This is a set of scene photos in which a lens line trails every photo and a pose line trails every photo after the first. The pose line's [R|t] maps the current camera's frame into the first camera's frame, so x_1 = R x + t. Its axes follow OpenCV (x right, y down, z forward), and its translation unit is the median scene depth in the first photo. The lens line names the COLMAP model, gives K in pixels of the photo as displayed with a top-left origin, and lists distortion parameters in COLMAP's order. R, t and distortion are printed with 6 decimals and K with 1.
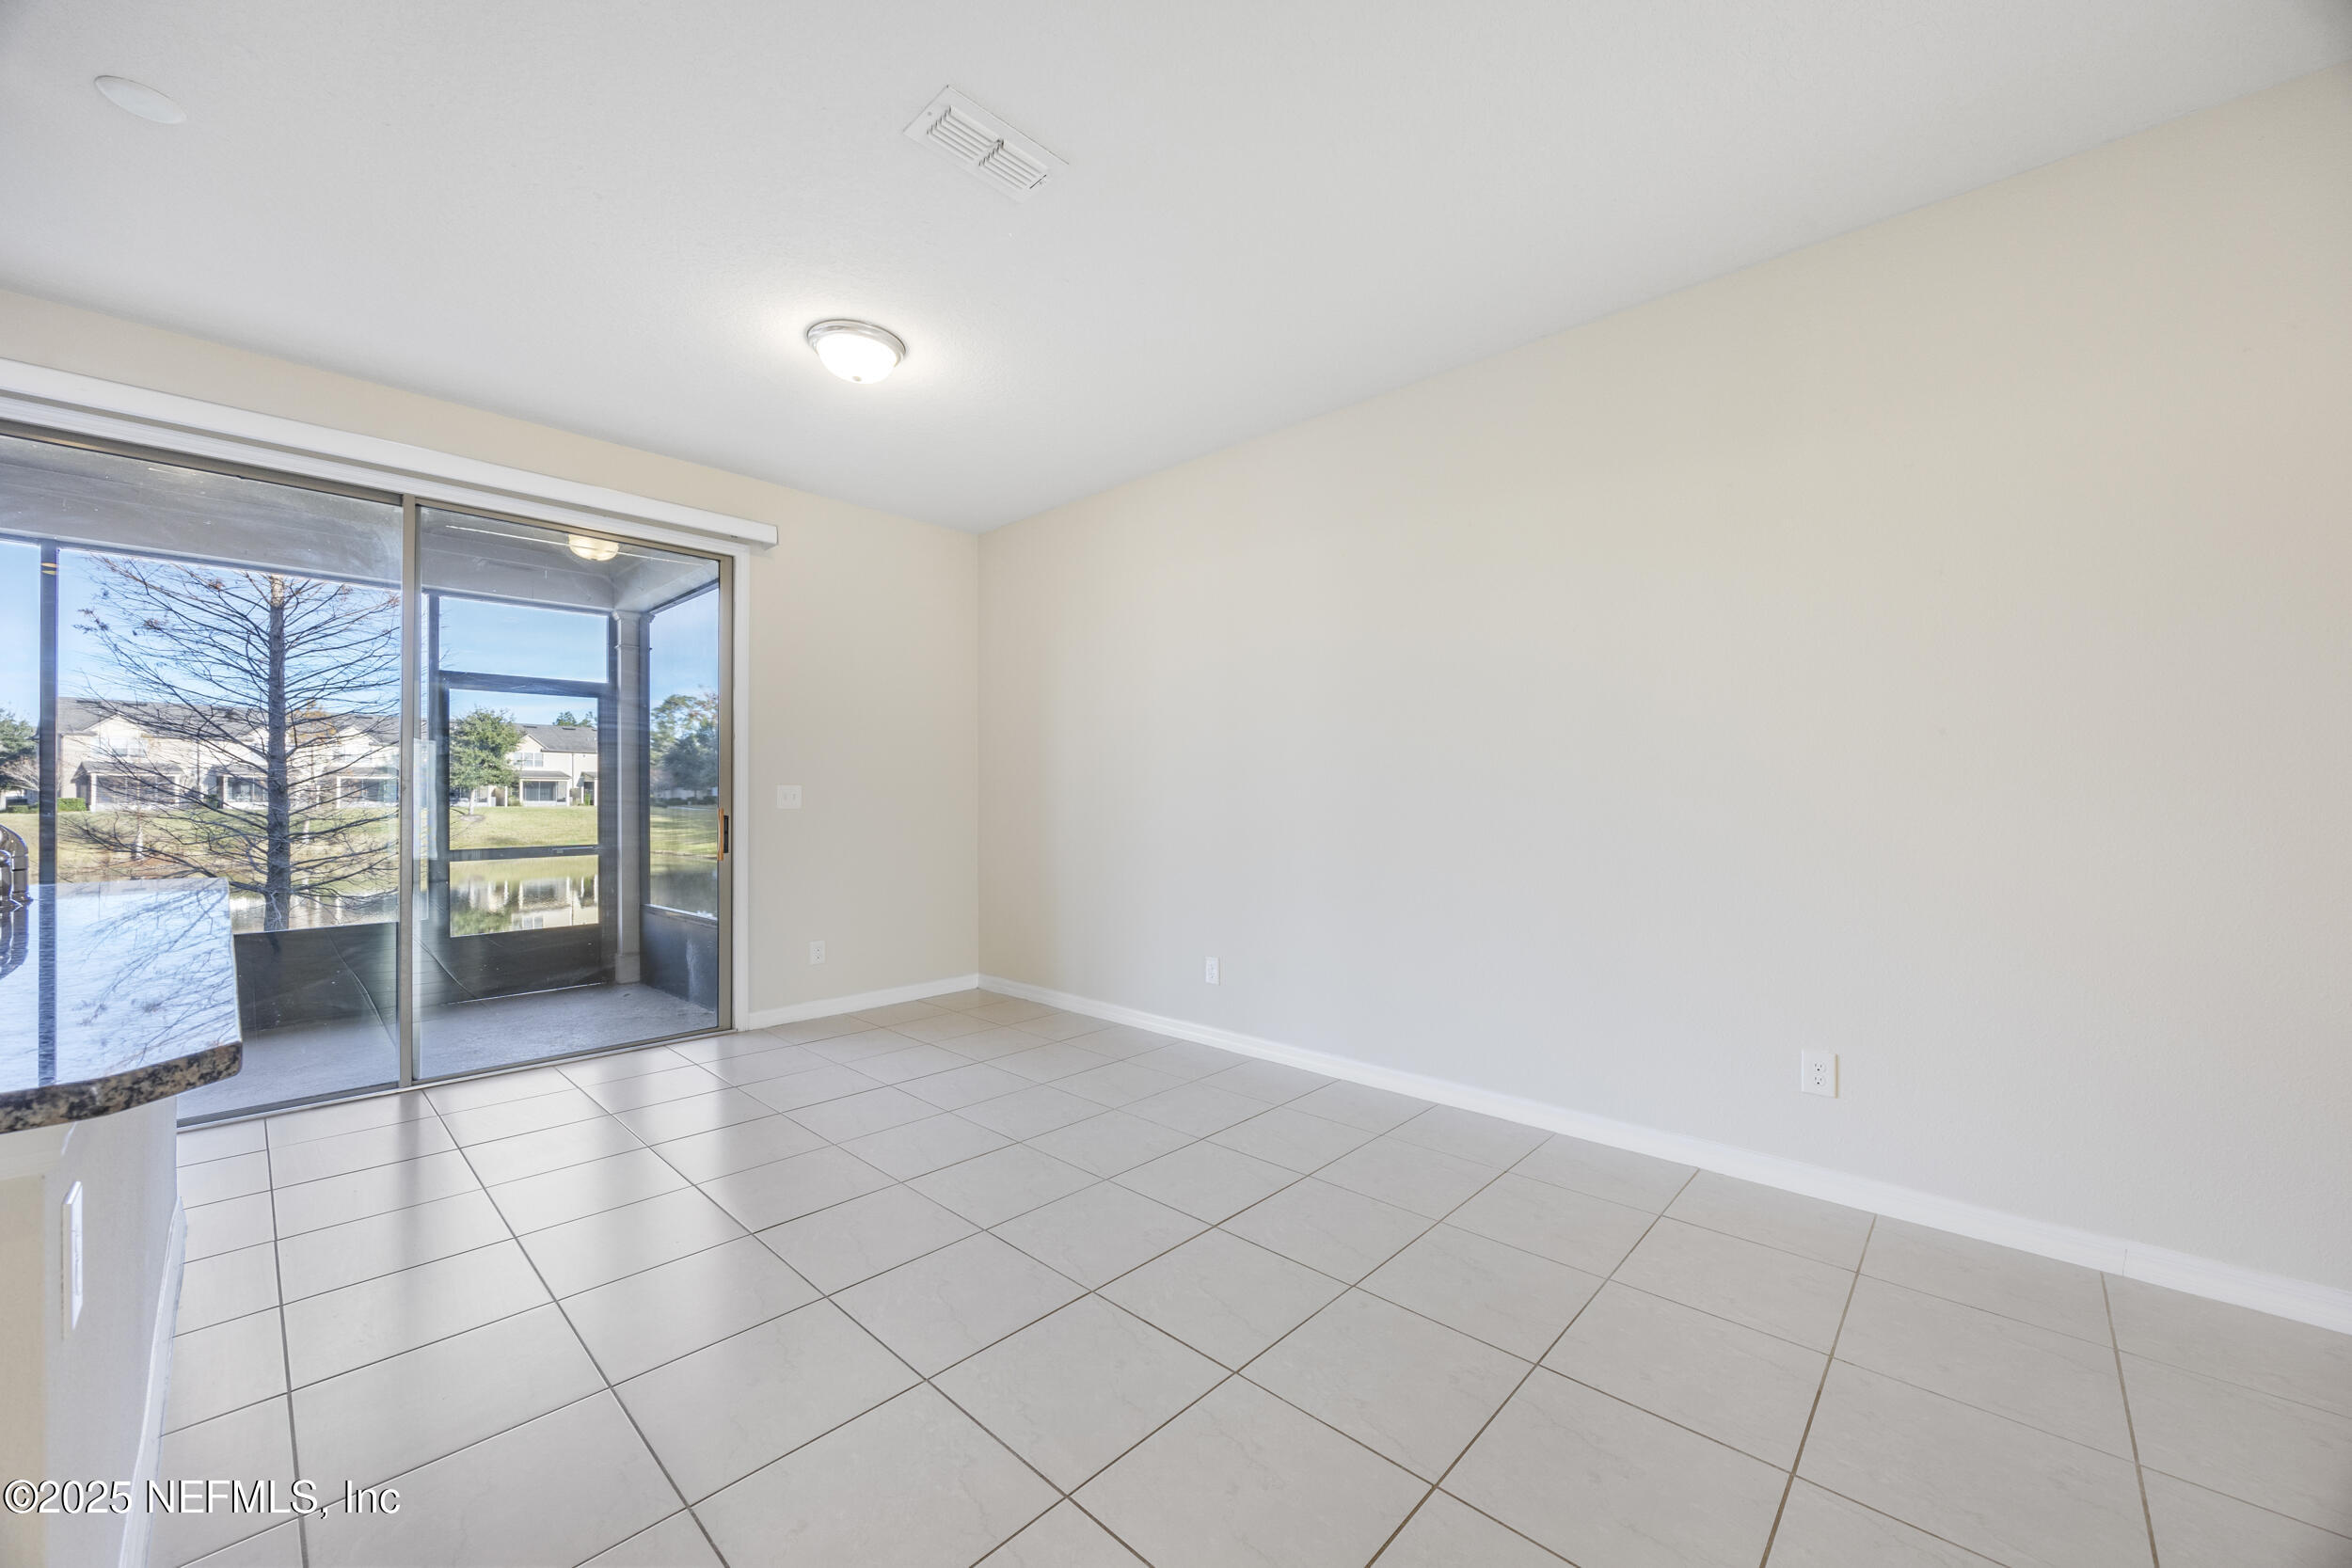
lens RADIAL K [[891.6, 0, 1186.0], [0, 891.6, 797.6], [0, 0, 1]] dist [-0.002383, -0.000106]
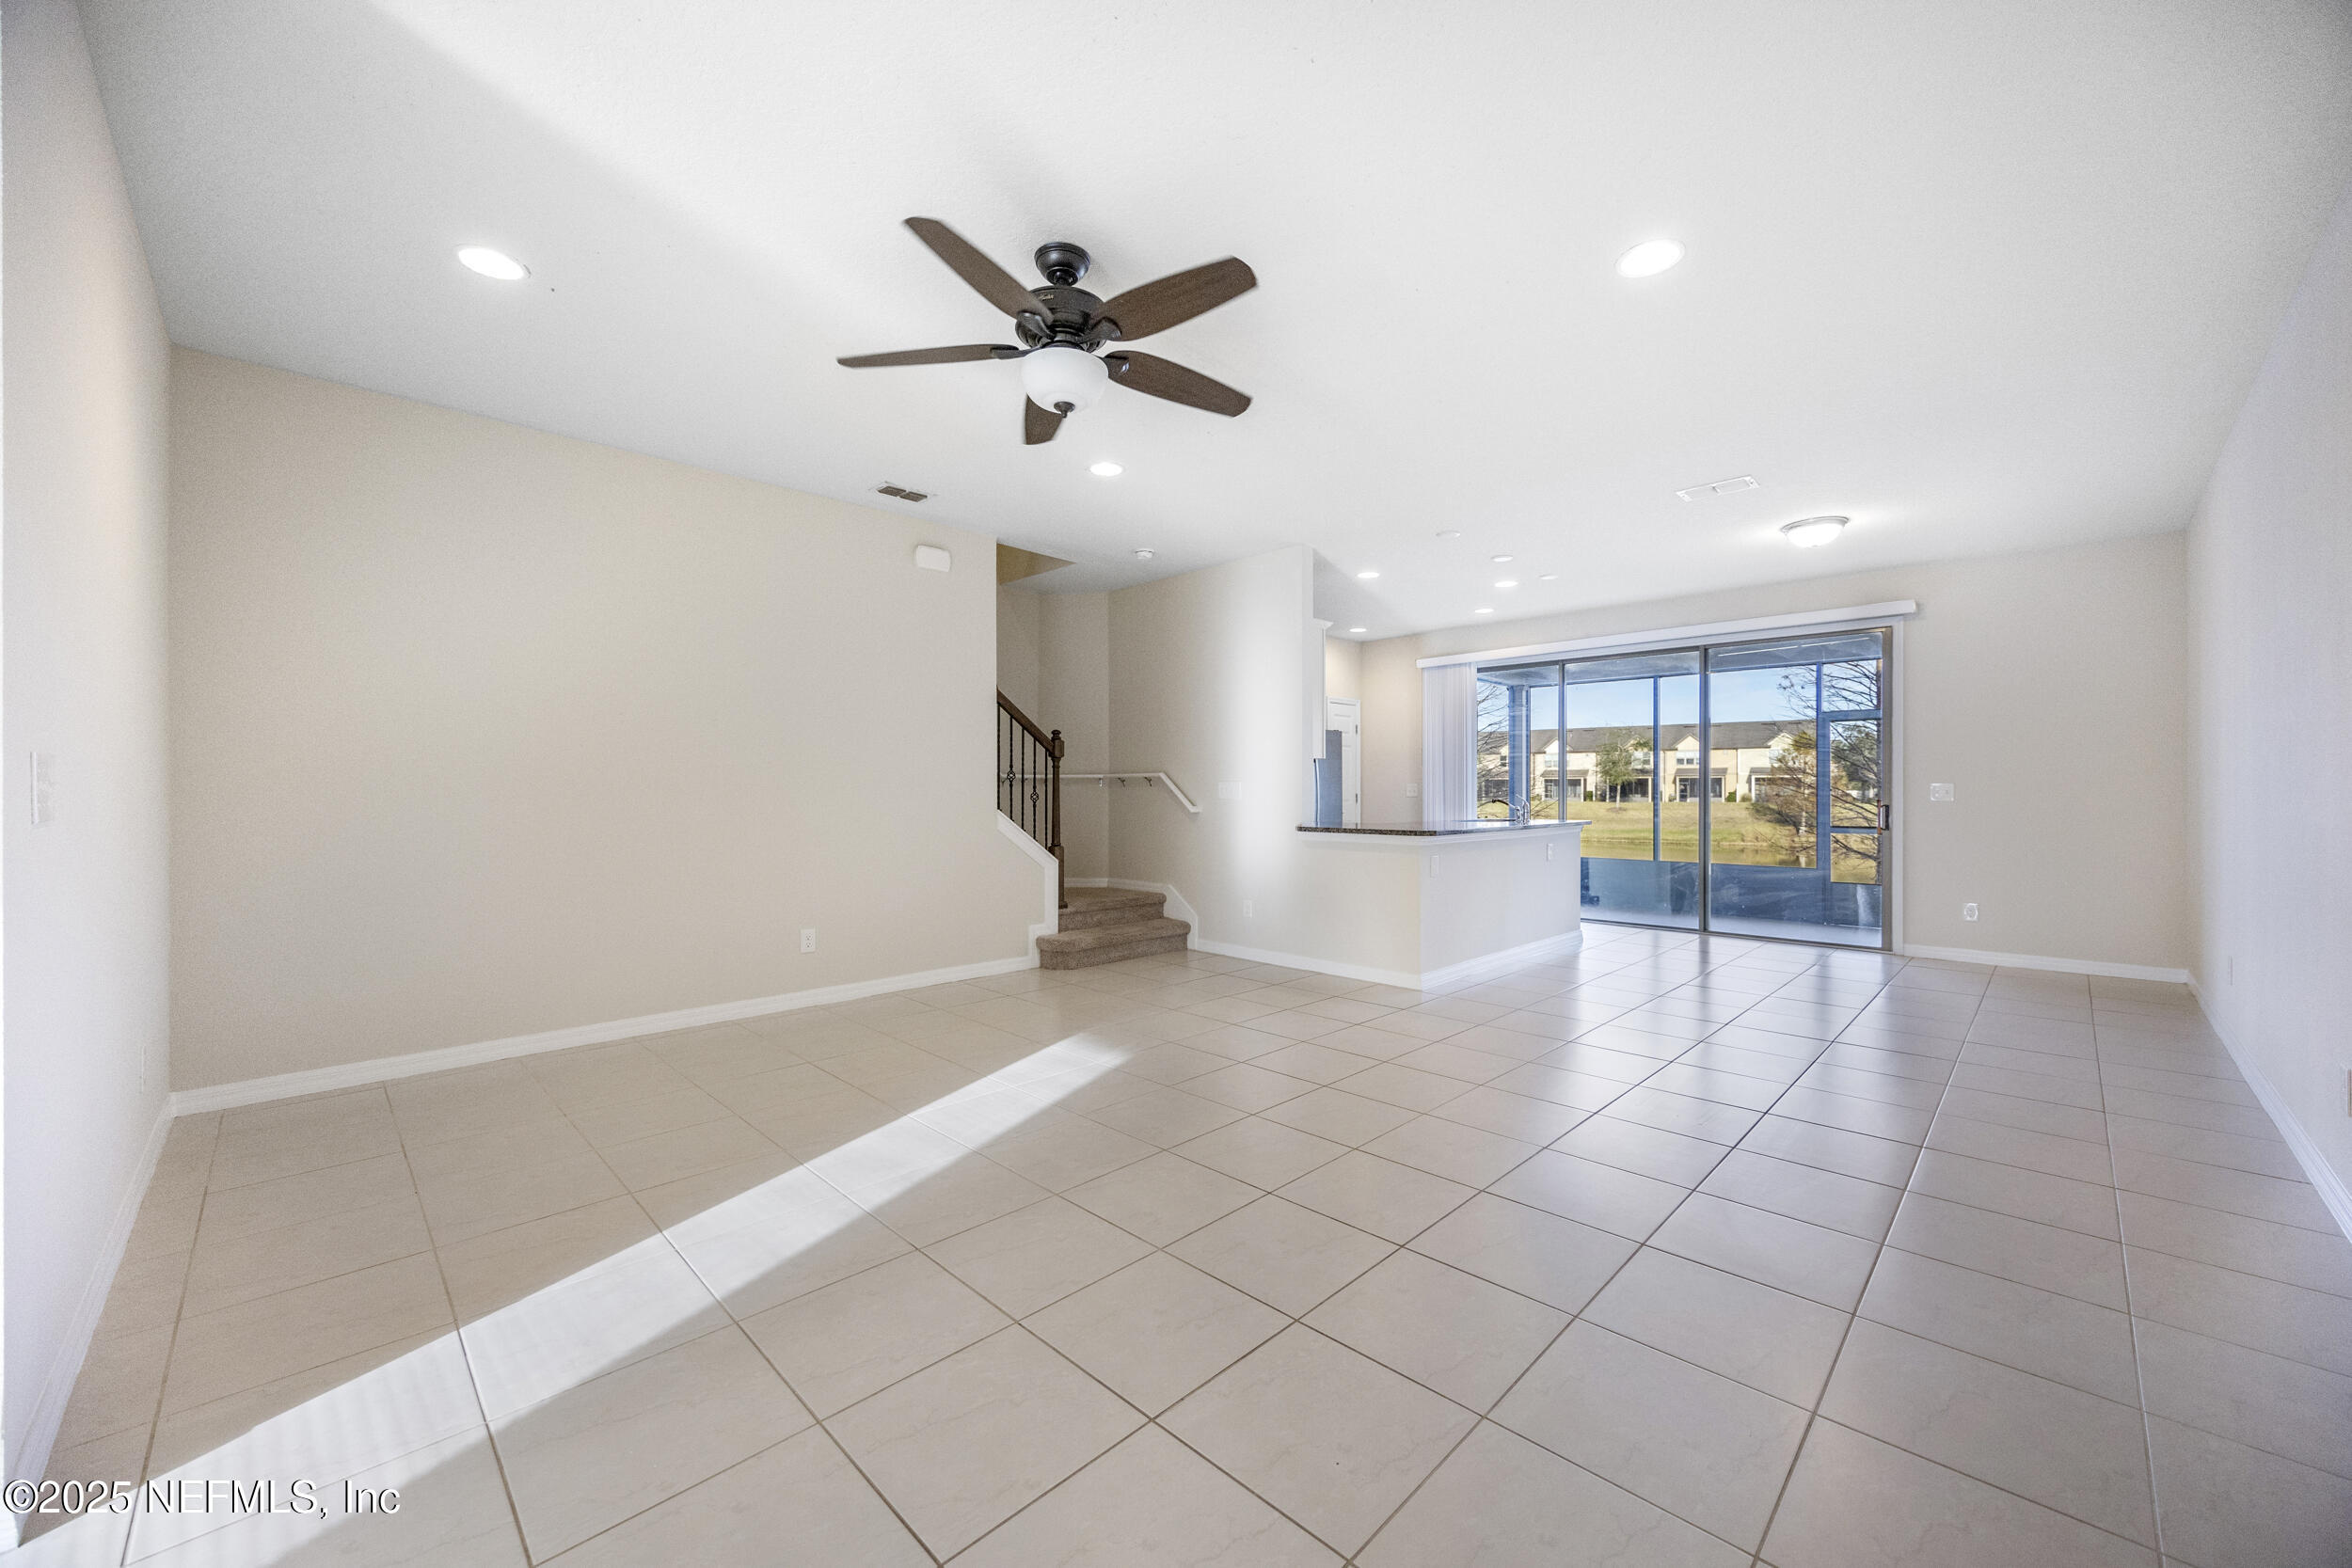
lens RADIAL K [[889.5, 0, 1182.0], [0, 889.5, 790.9], [0, 0, 1]] dist [-0.001343, -0.000048]
pose [[-0.034022, -0.001528, -0.999420, 0.868098], [0.000660, 0.999999, -0.001551, -0.000755], [0.999421, -0.000712, -0.034020, -0.090825]]
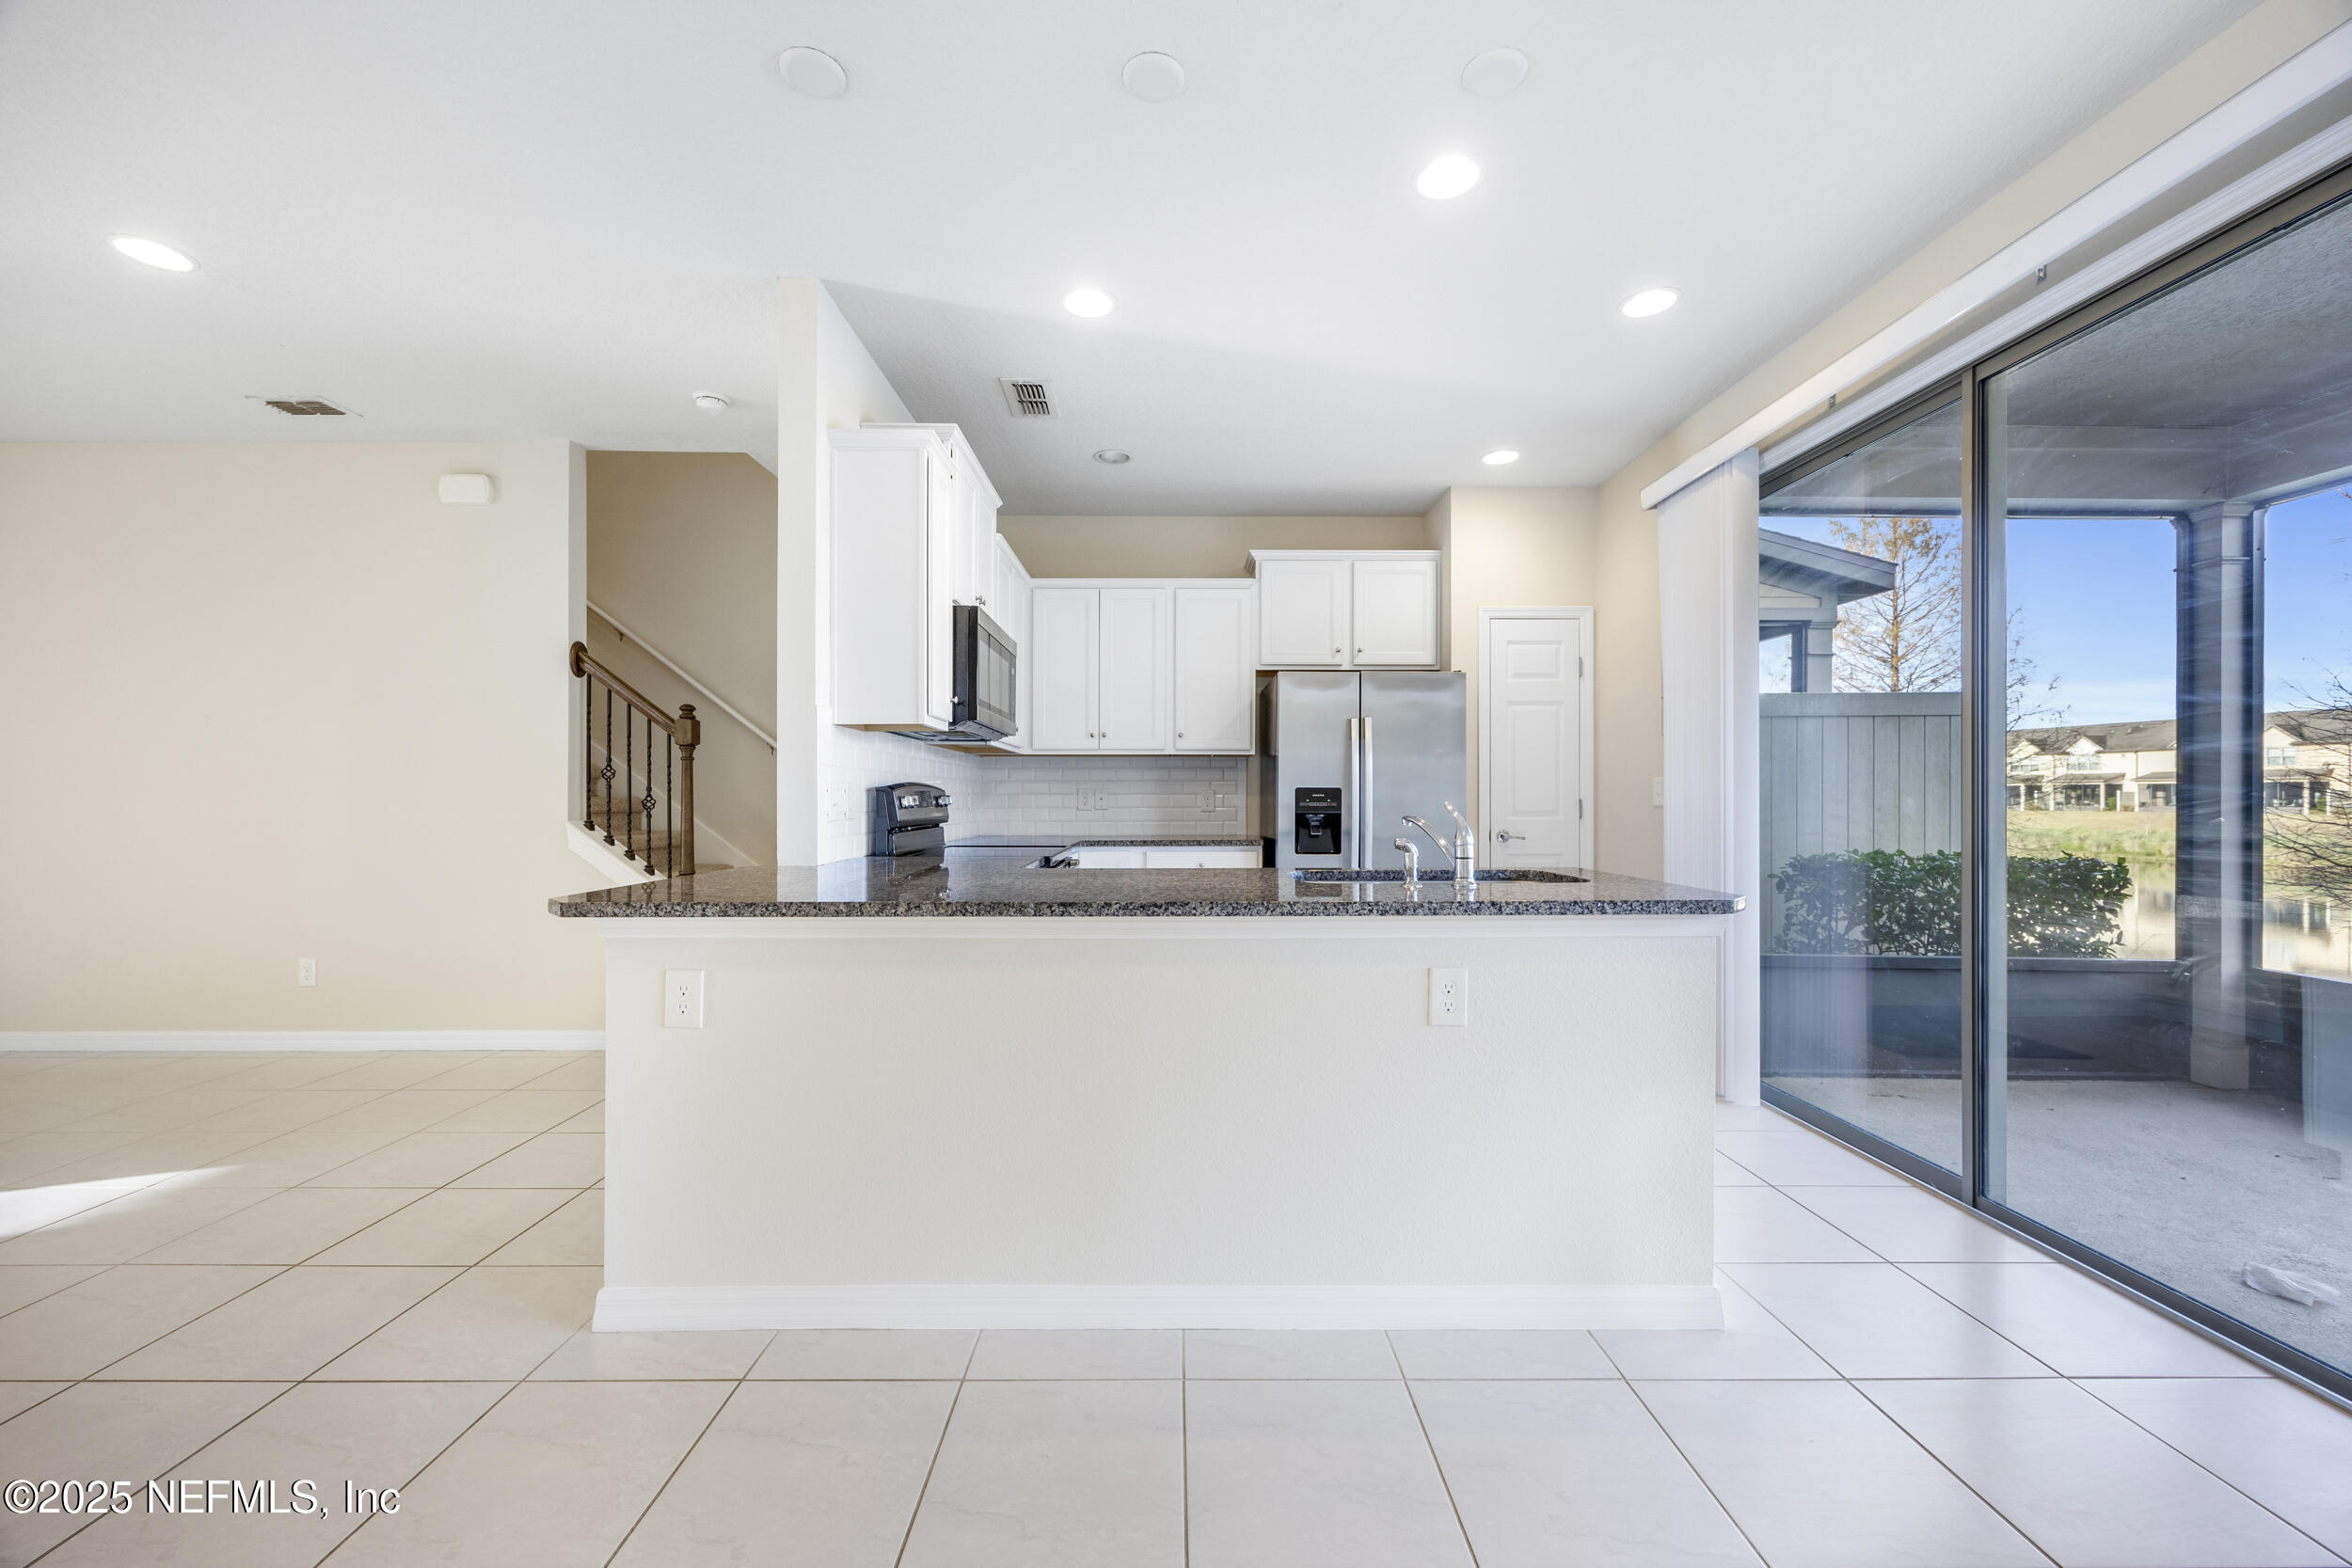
lens RADIAL K [[891.6, 0, 1186.0], [0, 891.6, 797.6], [0, 0, 1]] dist [-0.002383, -0.000106]
pose [[-0.730040, -0.000821, -0.683404, -0.113794], [-0.000491, 1.000000, -0.000677, 0.000575], [0.683404, -0.000158, -0.730040, 0.612927]]
